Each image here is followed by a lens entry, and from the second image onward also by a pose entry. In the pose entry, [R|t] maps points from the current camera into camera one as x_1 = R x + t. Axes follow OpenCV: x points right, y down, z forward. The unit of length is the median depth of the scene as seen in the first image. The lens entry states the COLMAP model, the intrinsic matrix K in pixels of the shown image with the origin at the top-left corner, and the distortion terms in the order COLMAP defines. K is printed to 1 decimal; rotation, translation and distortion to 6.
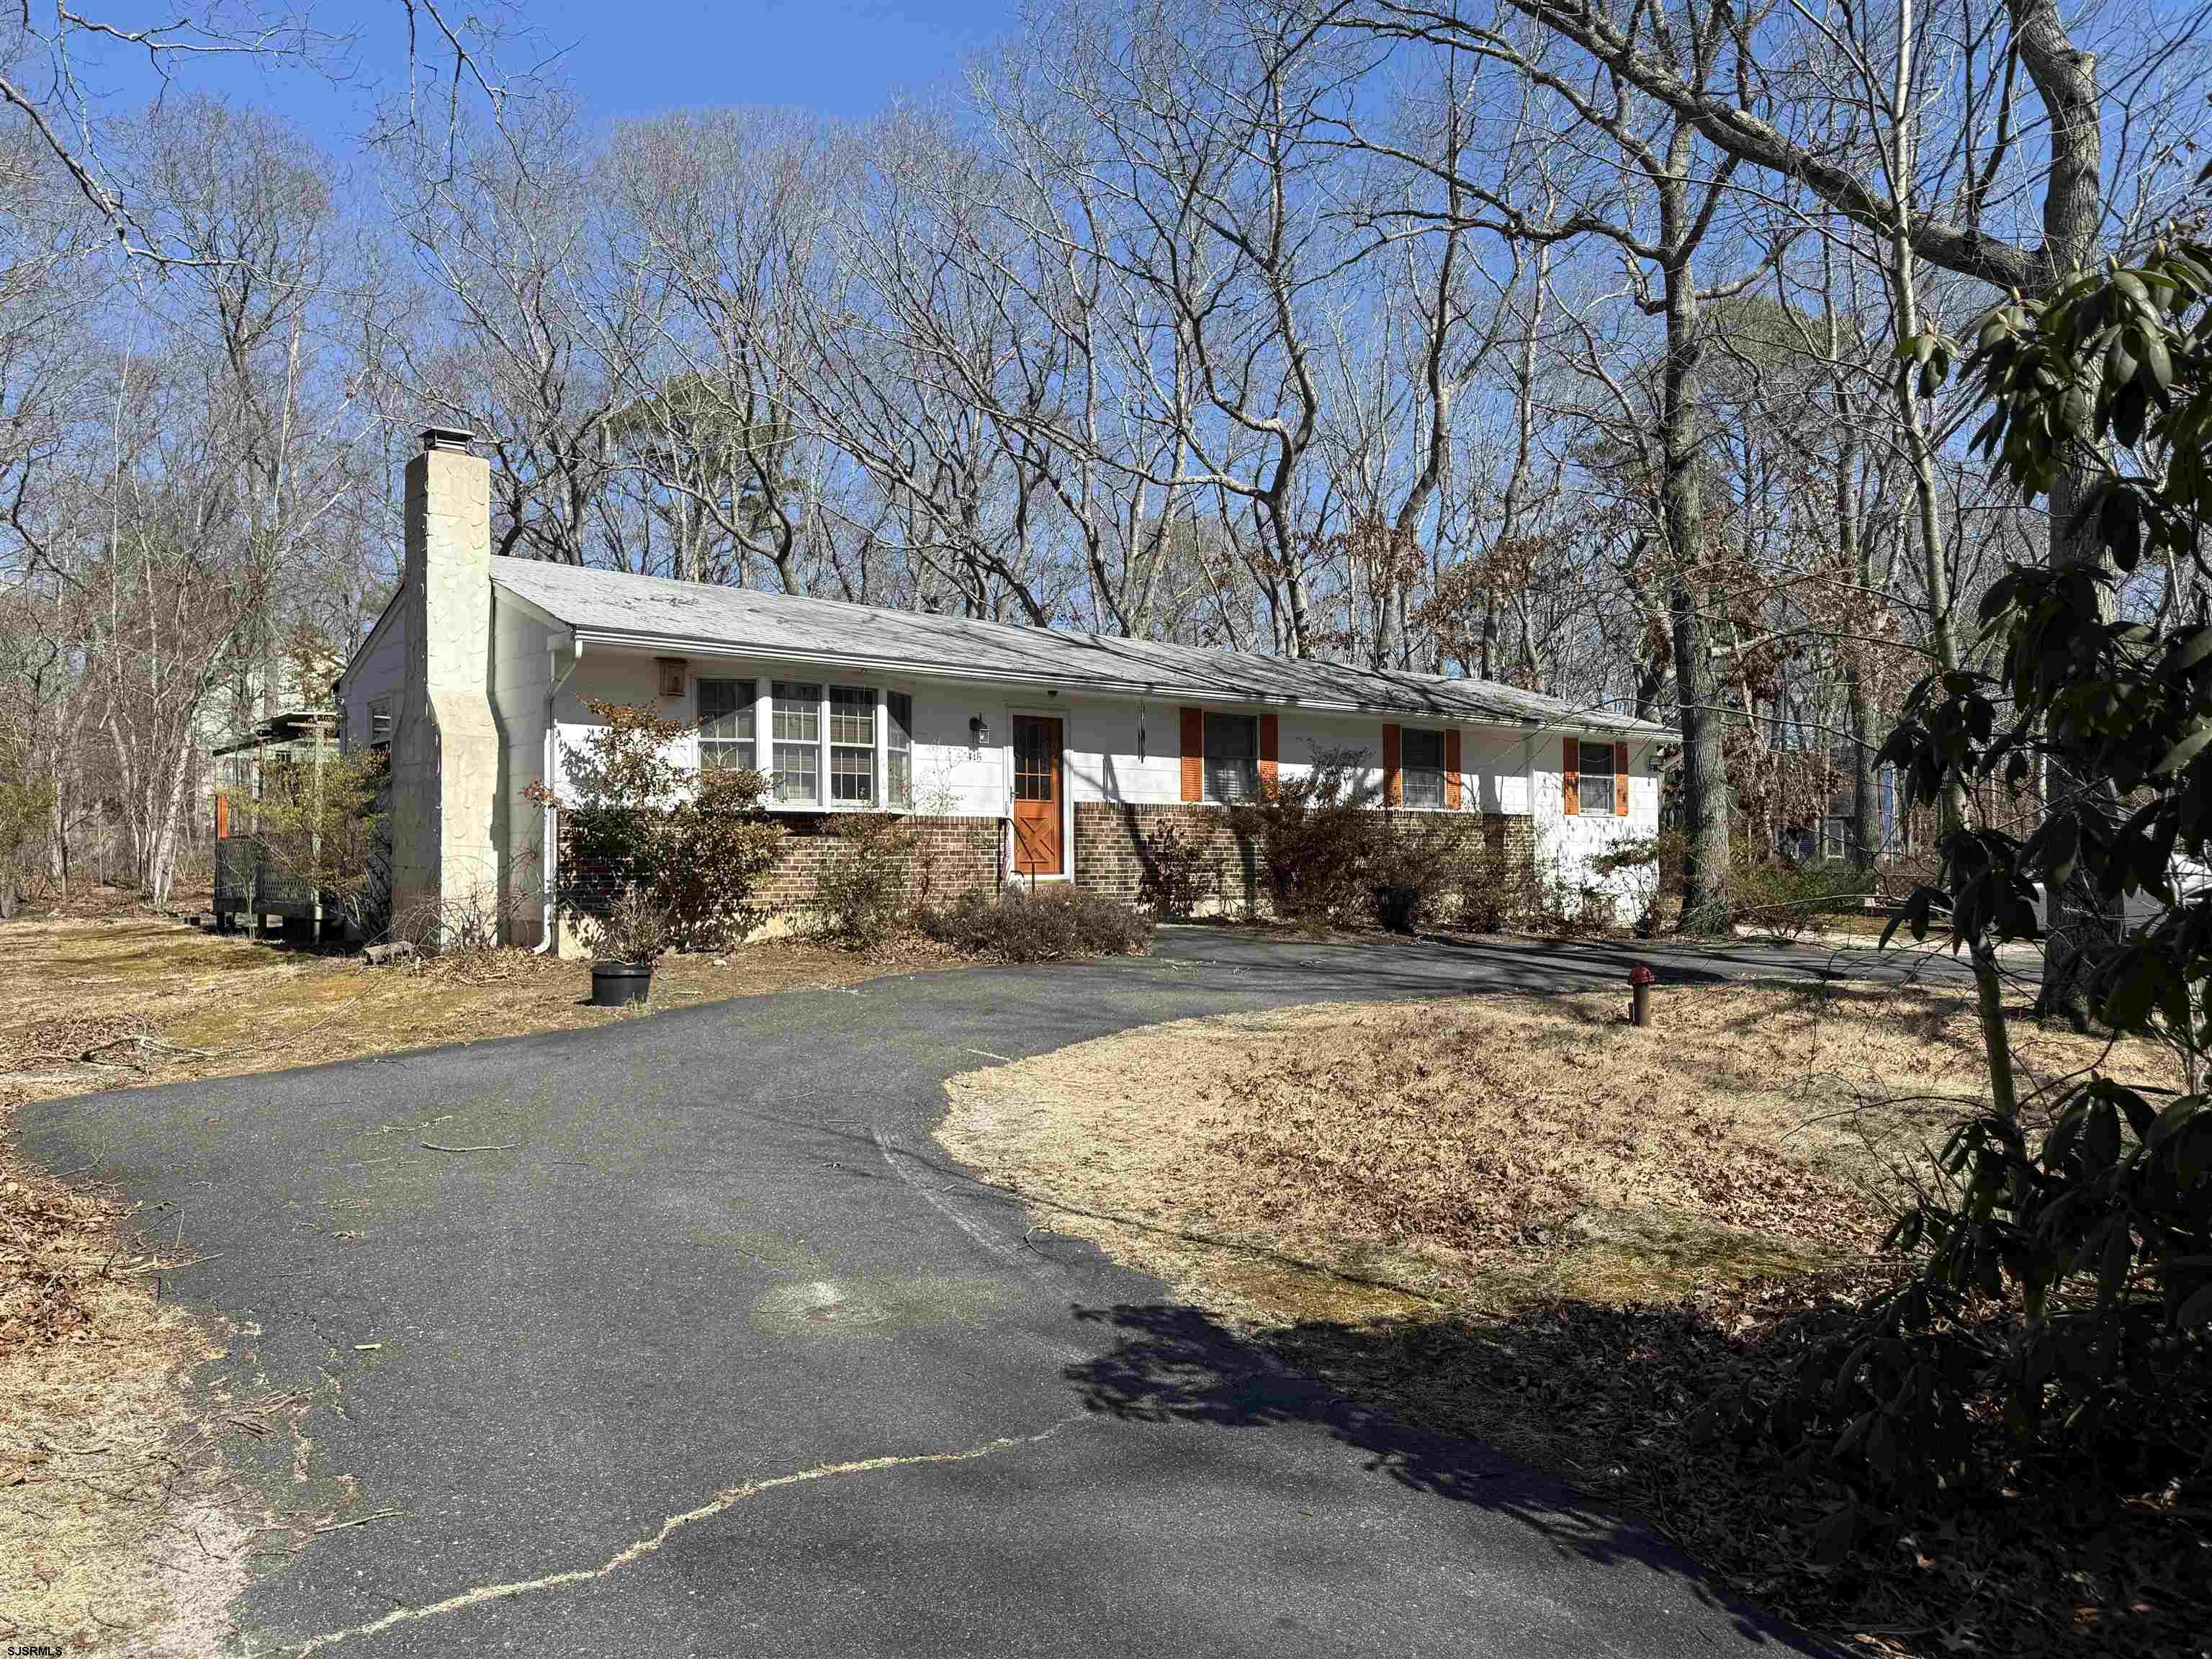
lens RADIAL K [[1627.4, 0, 1106.0], [0, 1627.4, 829.5], [0, 0, 1]] dist [0.076010, -0.043861]
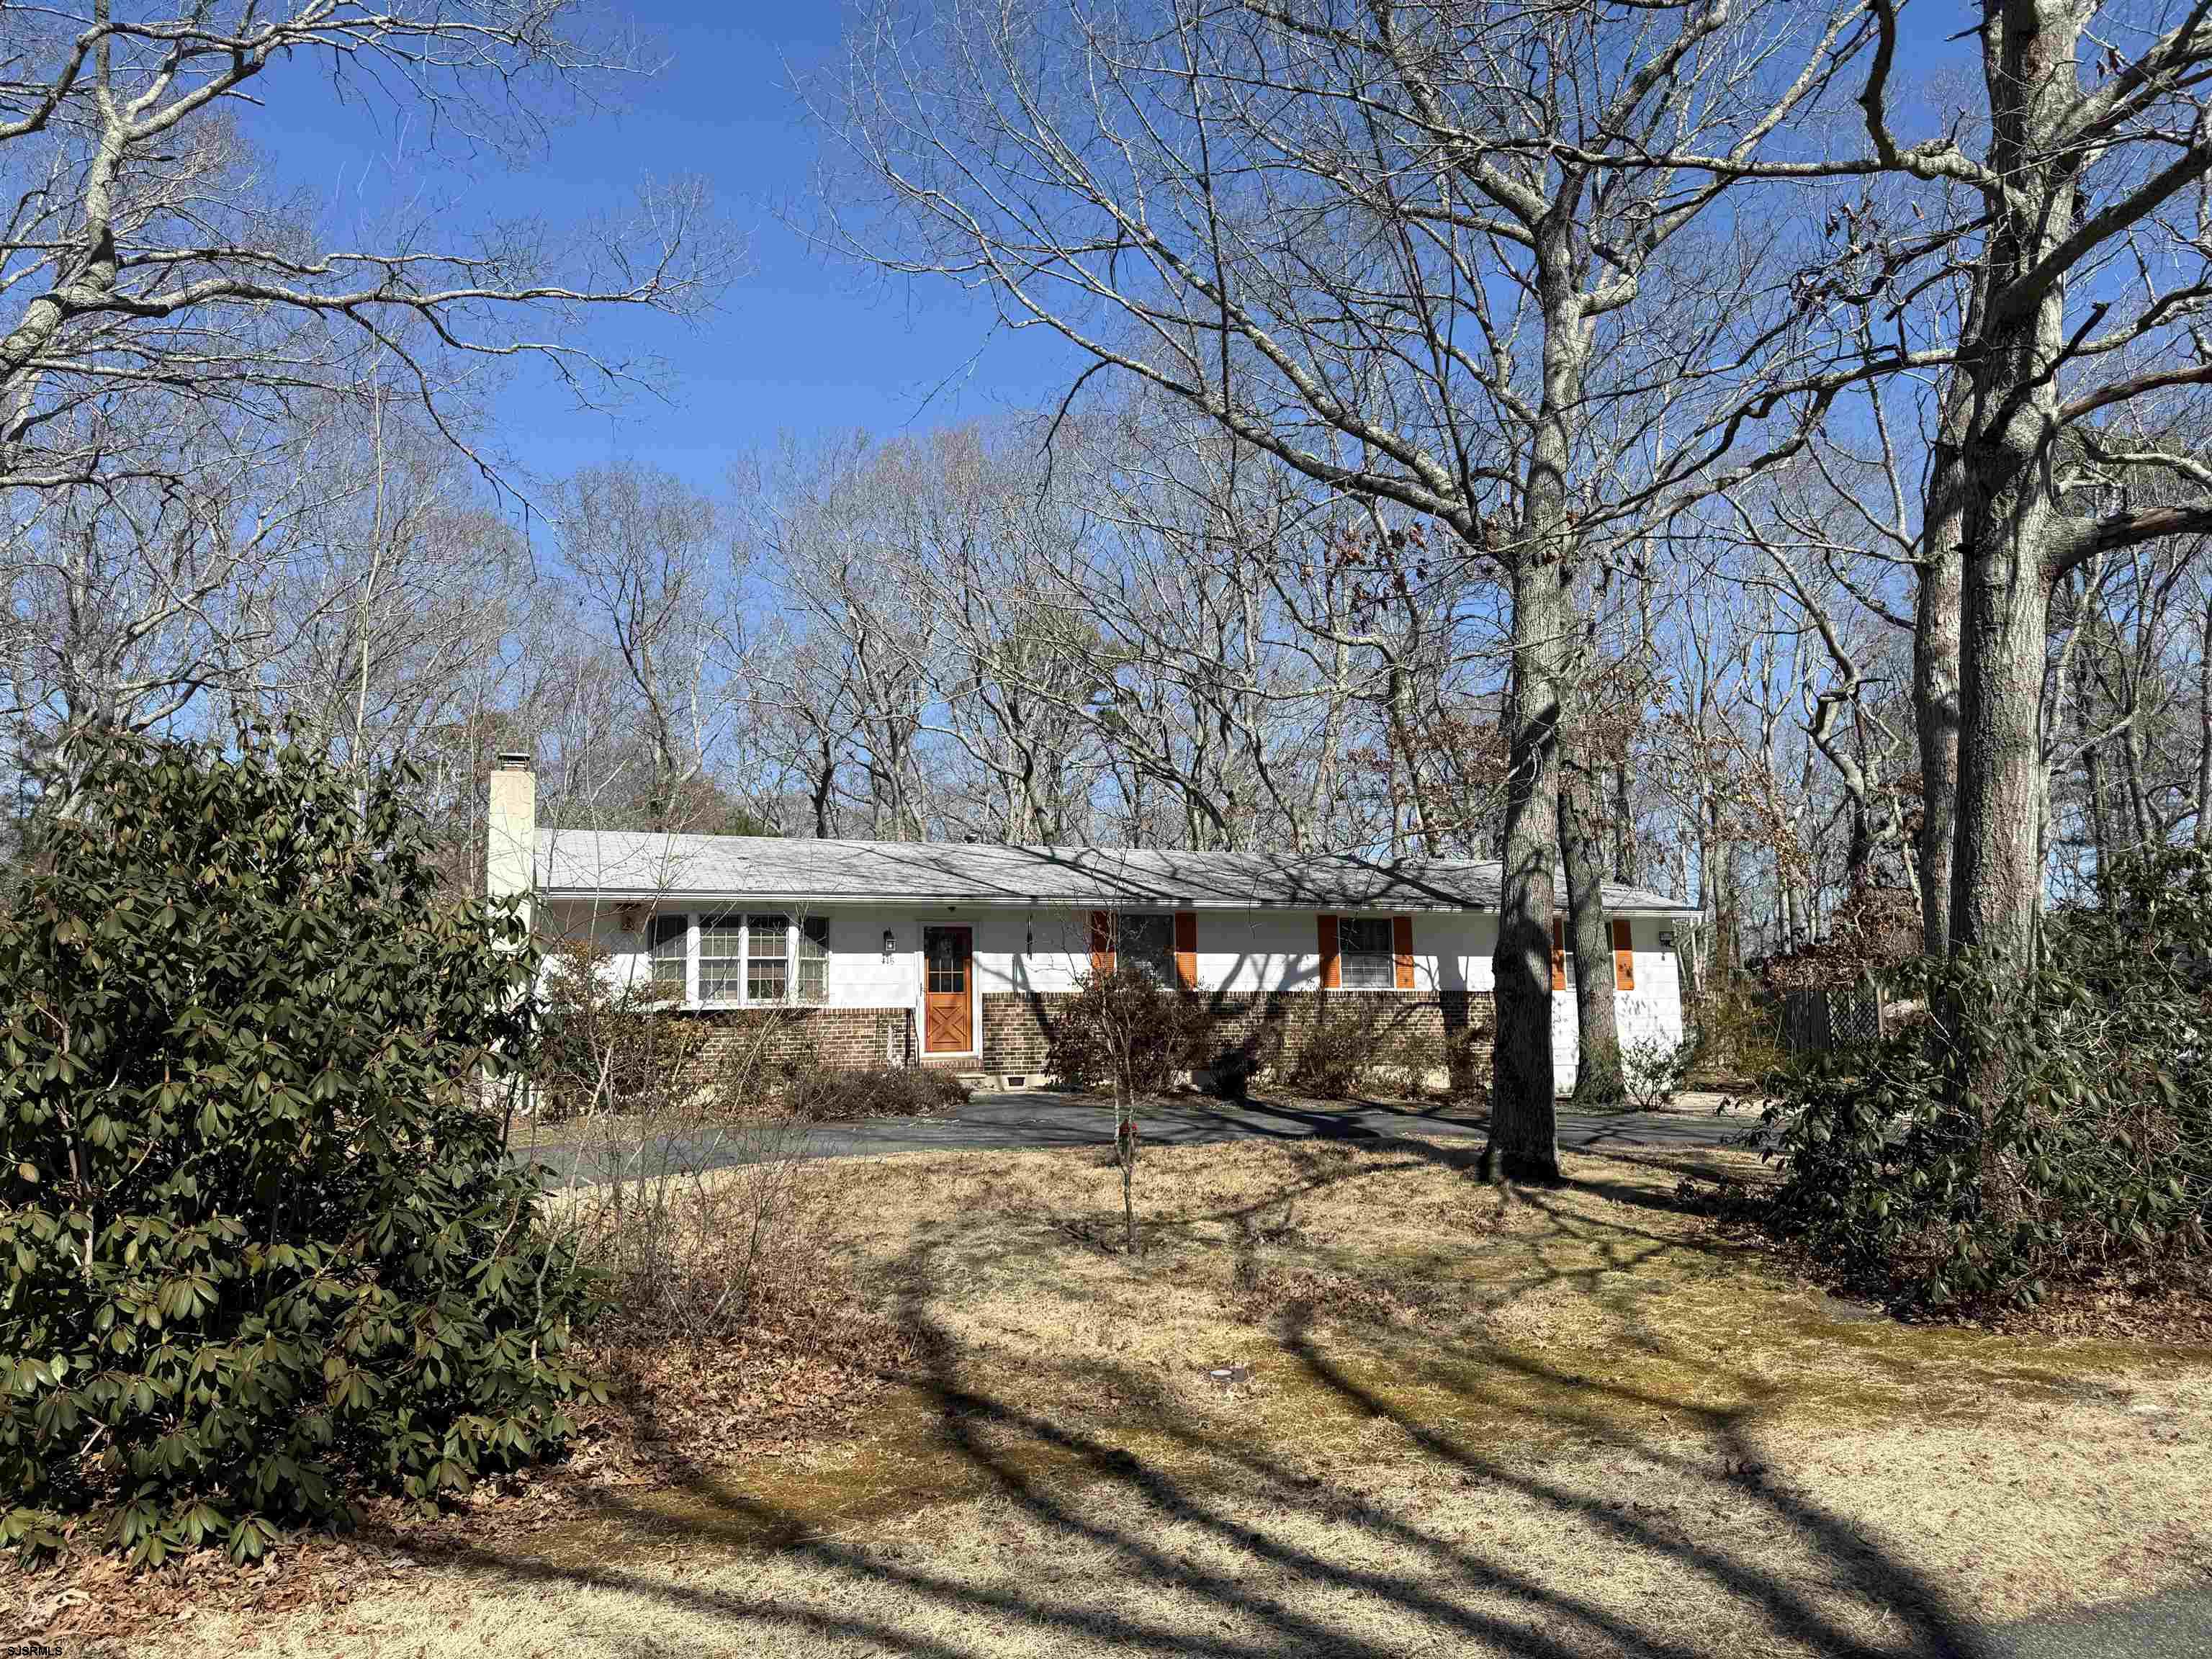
lens RADIAL K [[1627.4, 0, 1106.0], [0, 1627.4, 829.5], [0, 0, 1]] dist [0.076010, -0.043861]
pose [[0.933582, -0.053362, -0.354368, 0.522871], [0.018622, 0.994739, -0.100730, -0.014220], [0.357879, 0.087441, 0.929665, -0.149272]]
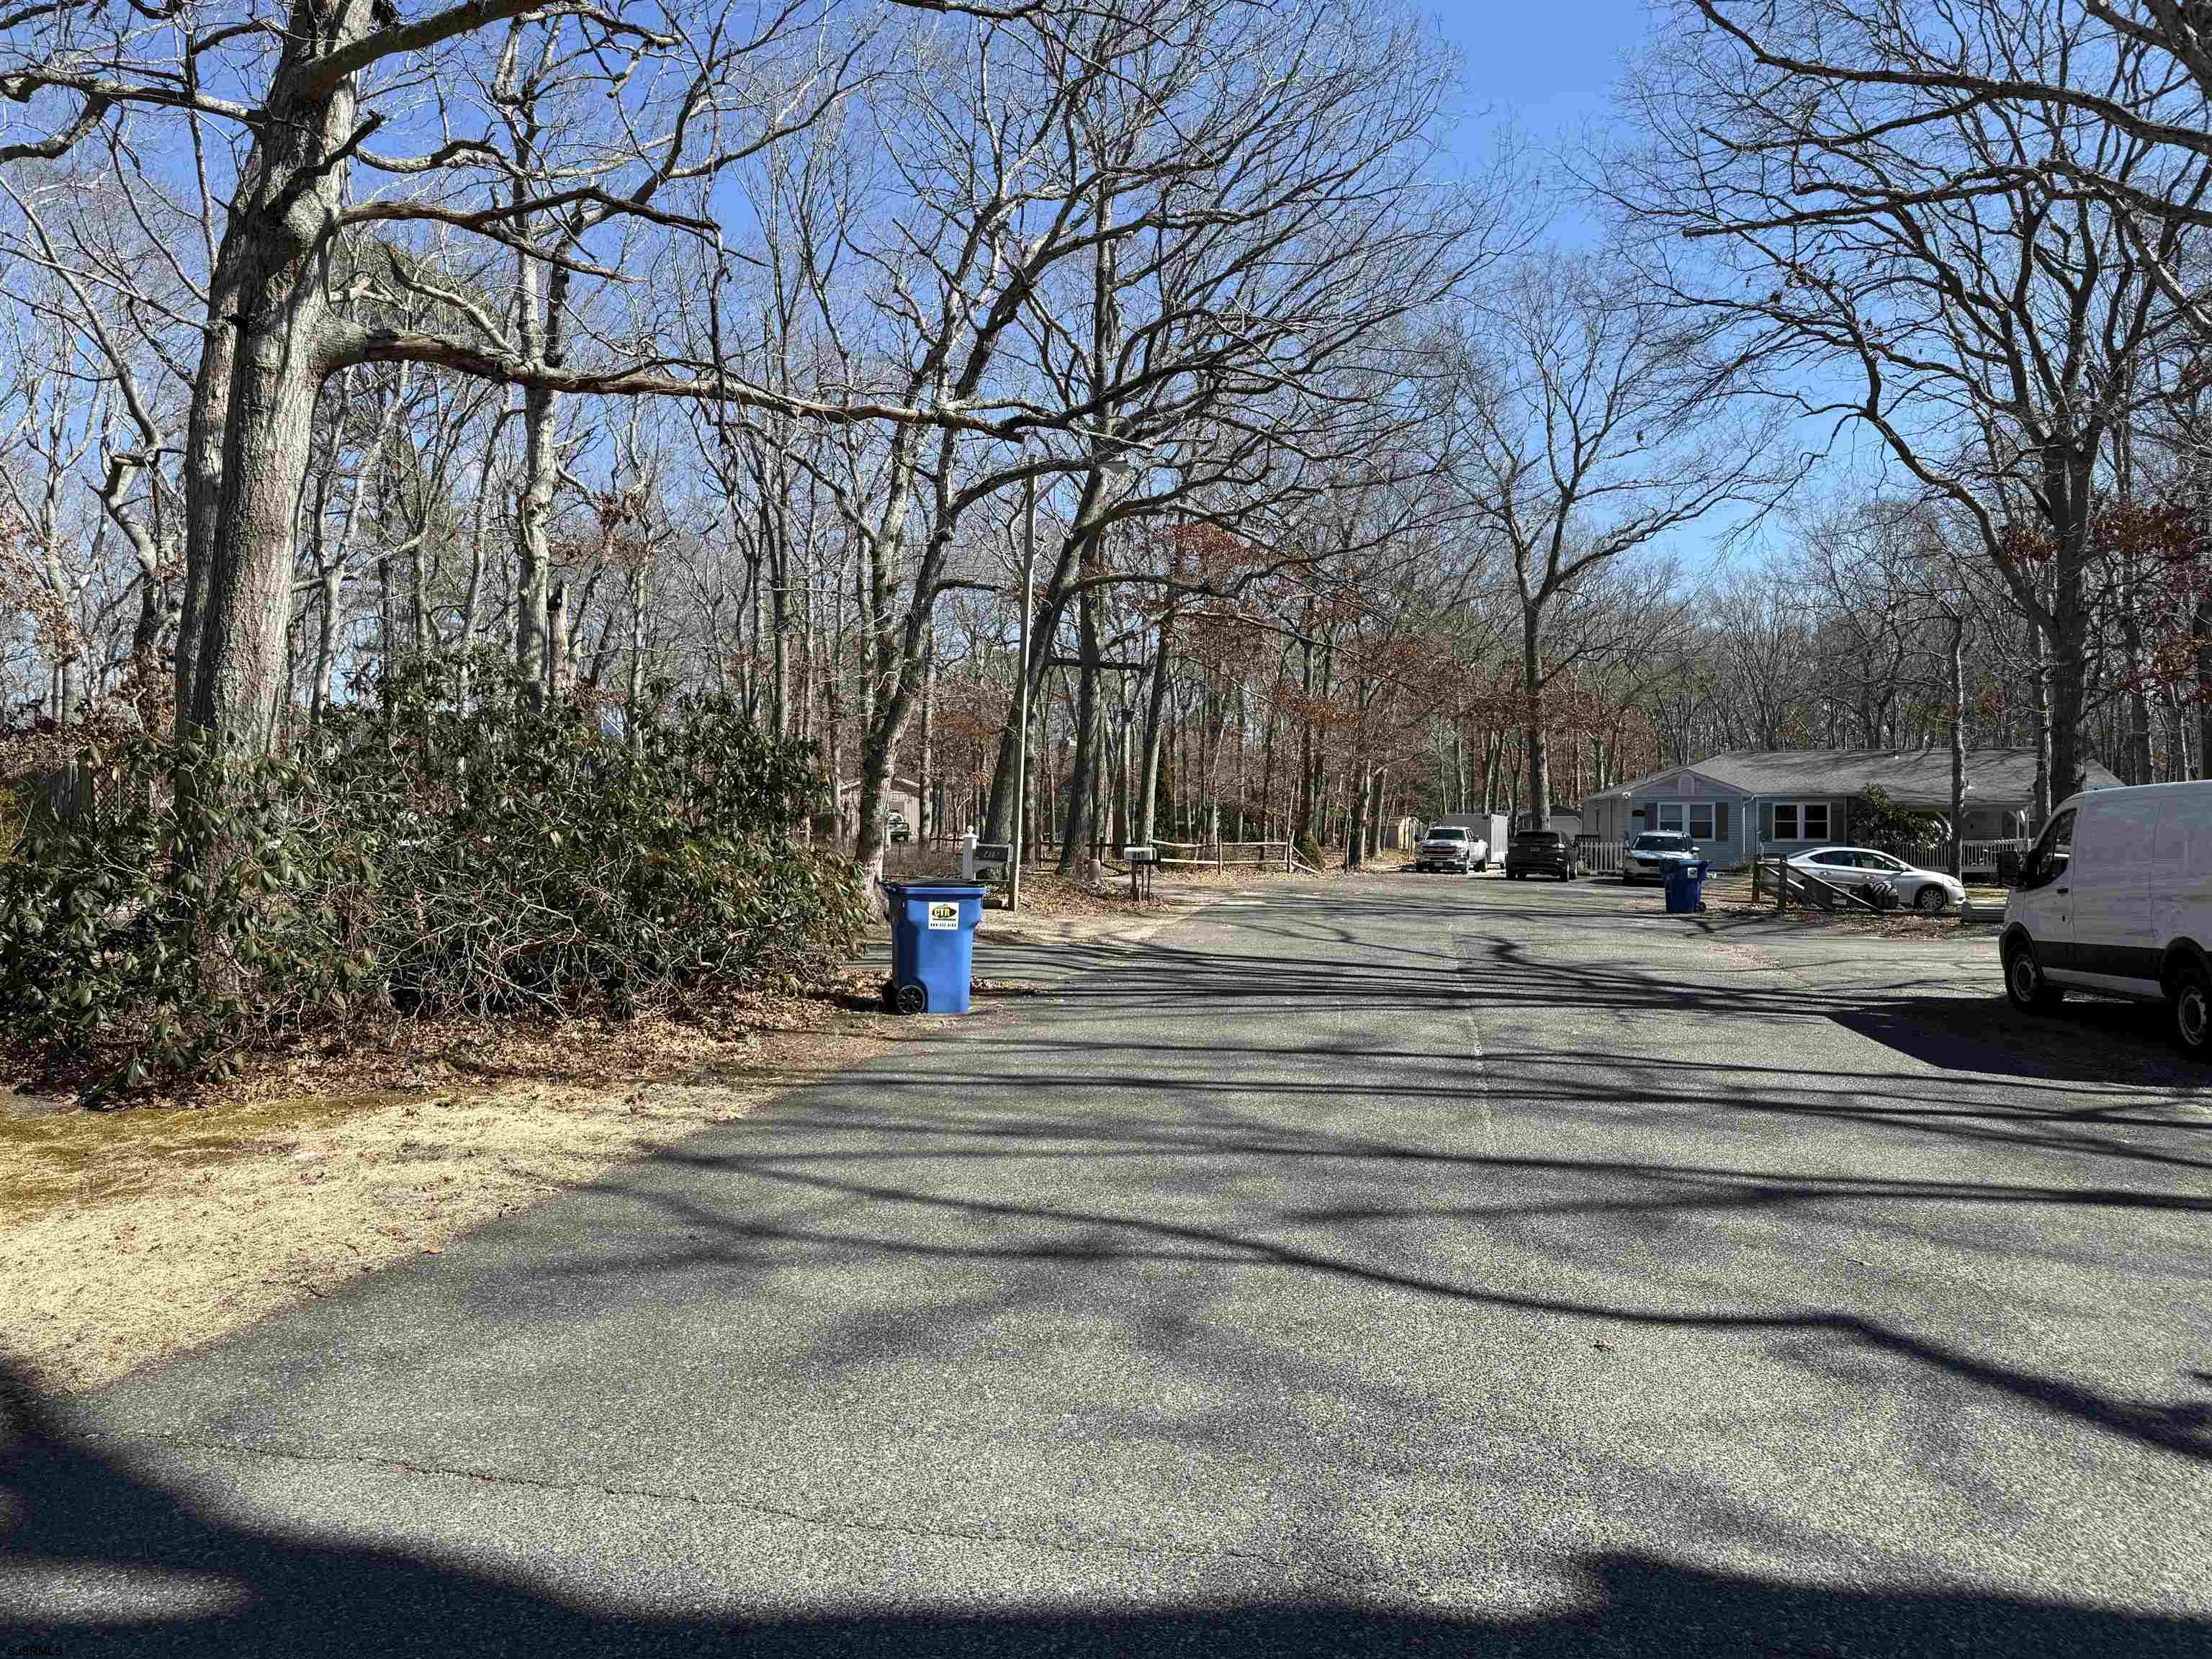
lens RADIAL K [[1627.4, 0, 1106.0], [0, 1627.4, 829.5], [0, 0, 1]] dist [0.076010, -0.043861]
pose [[0.825372, 0.013644, 0.564424, 0.541502], [-0.030496, 0.999326, 0.020437, -0.011102], [-0.563765, -0.034081, 0.825232, -0.146949]]
